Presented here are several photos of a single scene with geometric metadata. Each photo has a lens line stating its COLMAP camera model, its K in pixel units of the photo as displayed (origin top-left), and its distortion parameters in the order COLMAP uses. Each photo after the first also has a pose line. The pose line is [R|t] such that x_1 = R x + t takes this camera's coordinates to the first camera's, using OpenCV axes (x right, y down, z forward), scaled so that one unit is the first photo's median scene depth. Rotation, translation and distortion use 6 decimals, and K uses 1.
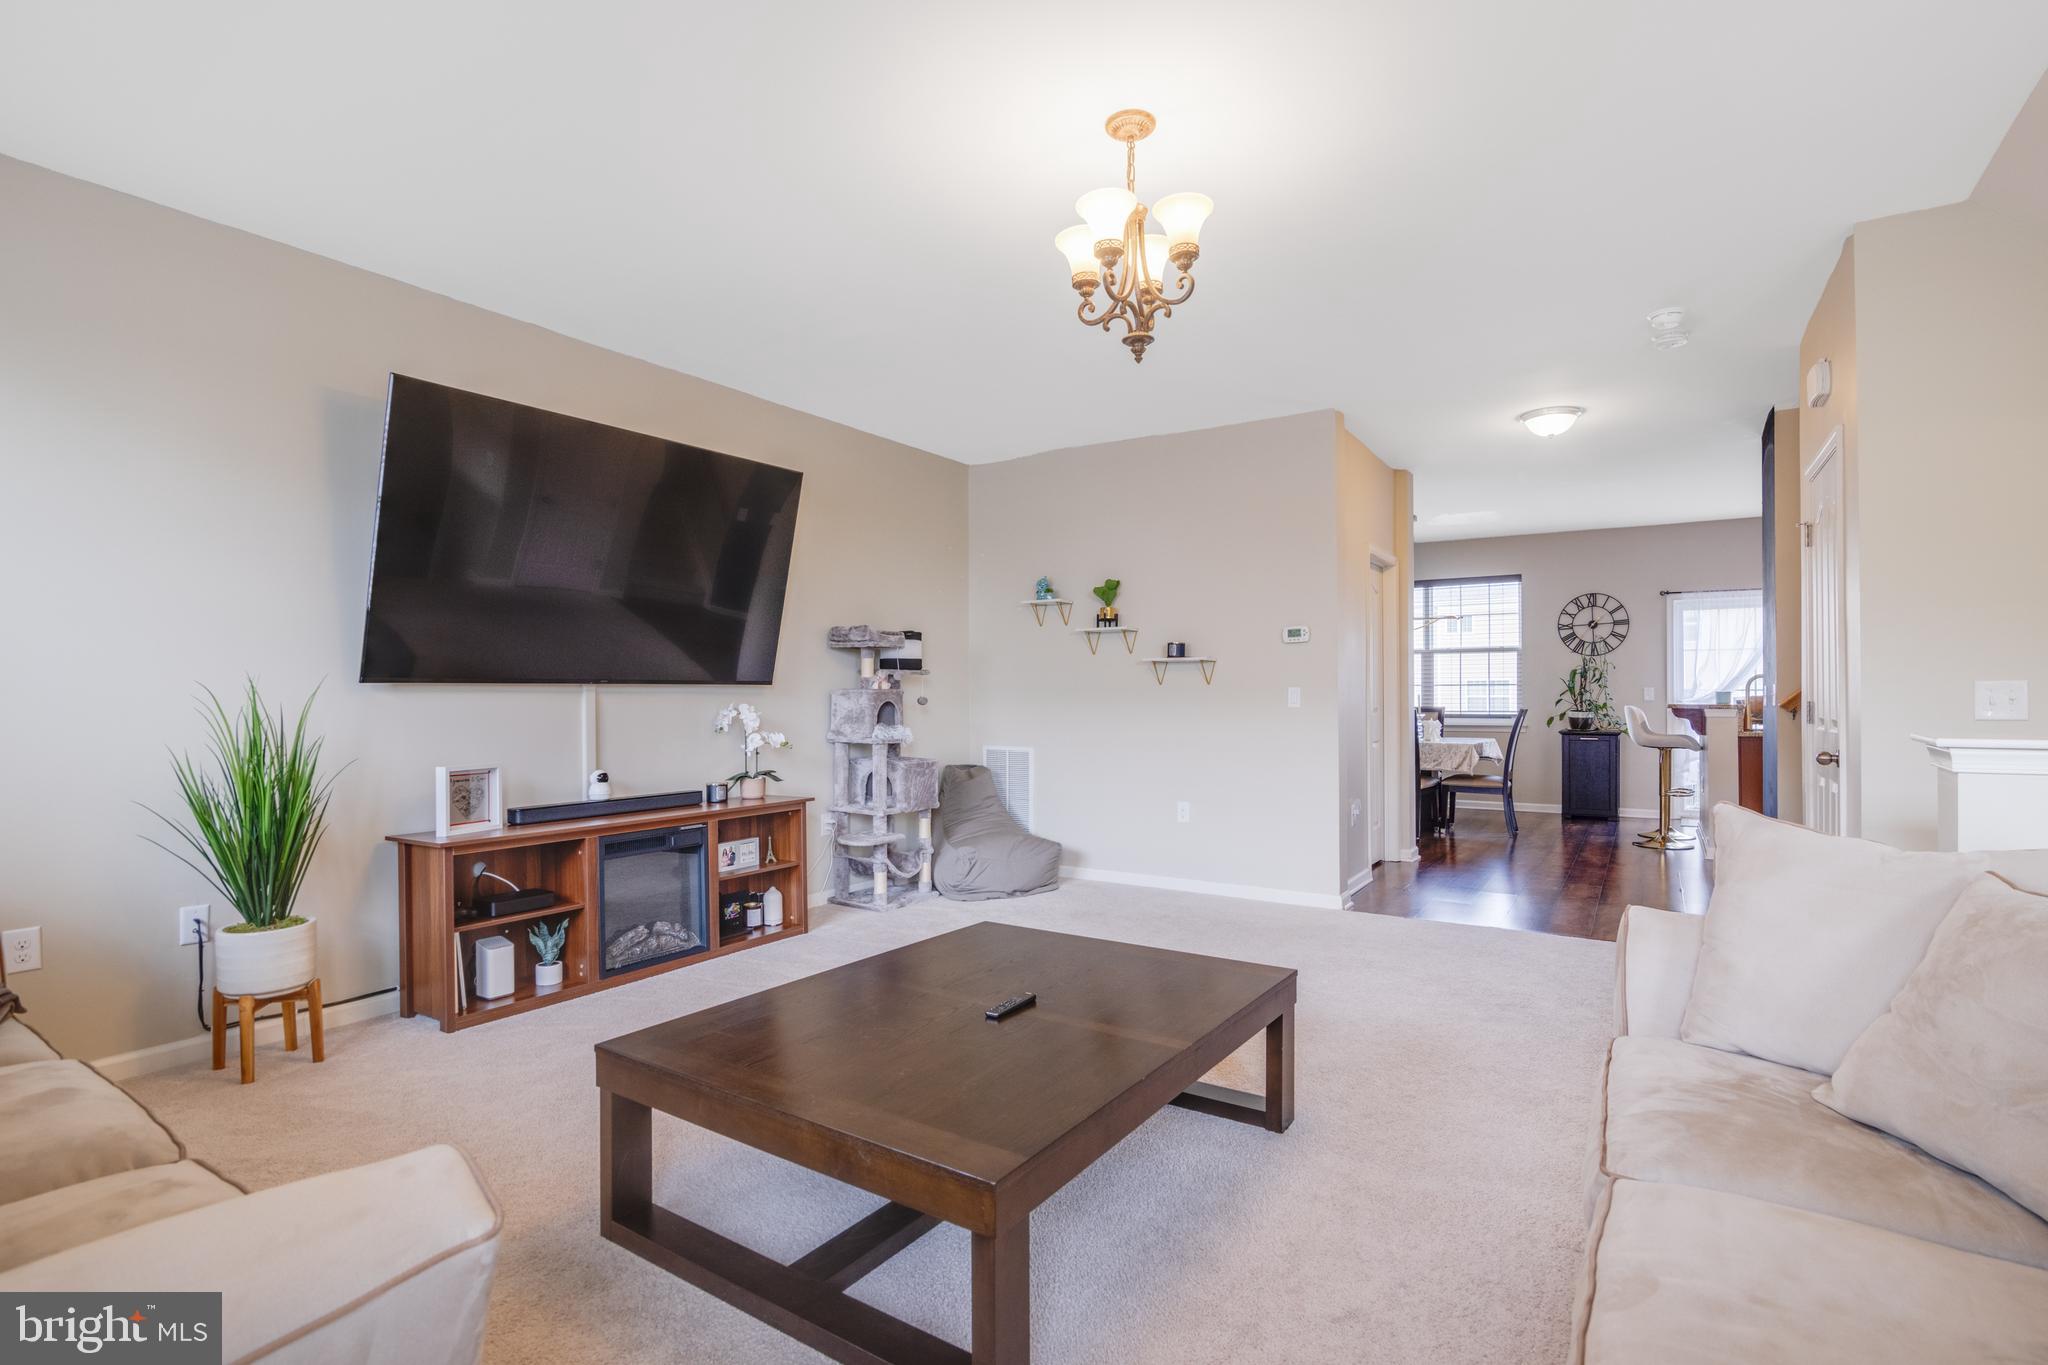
lens RADIAL K [[955.4, 0, 1030.7], [0, 955.4, 692.6], [0, 0, 1]] dist [-0.028541, 0.001358]
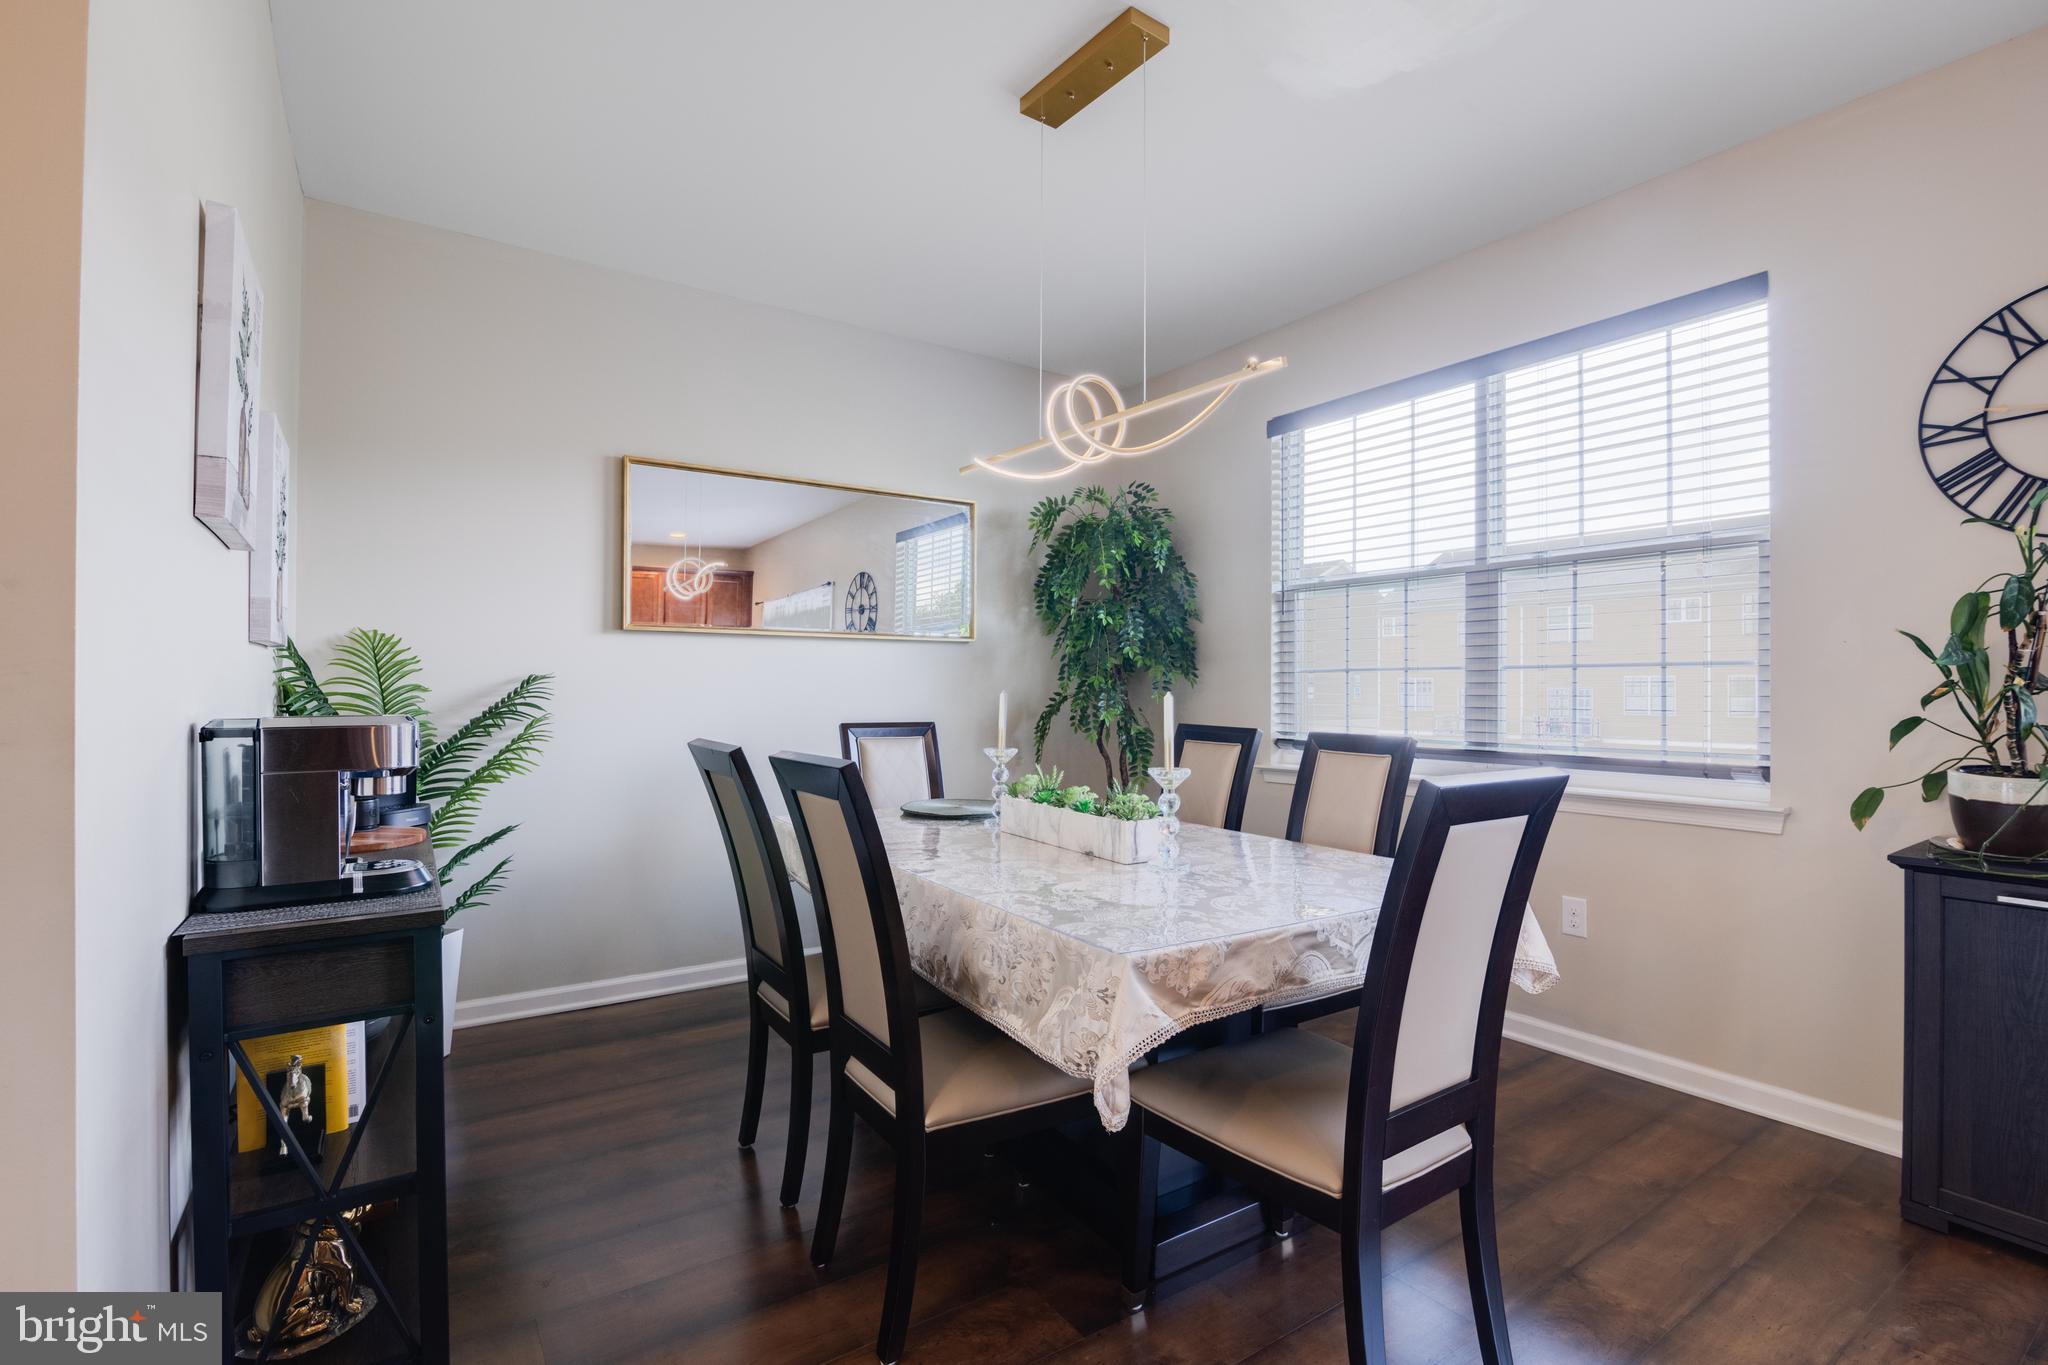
lens RADIAL K [[955.4, 0, 1030.7], [0, 955.4, 692.6], [0, 0, 1]] dist [-0.028541, 0.001358]
pose [[0.932648, 0.008241, -0.360694, 0.439595], [-0.006881, 0.999964, 0.005053, 0.000420], [0.360722, -0.002231, 0.932671, 0.703312]]
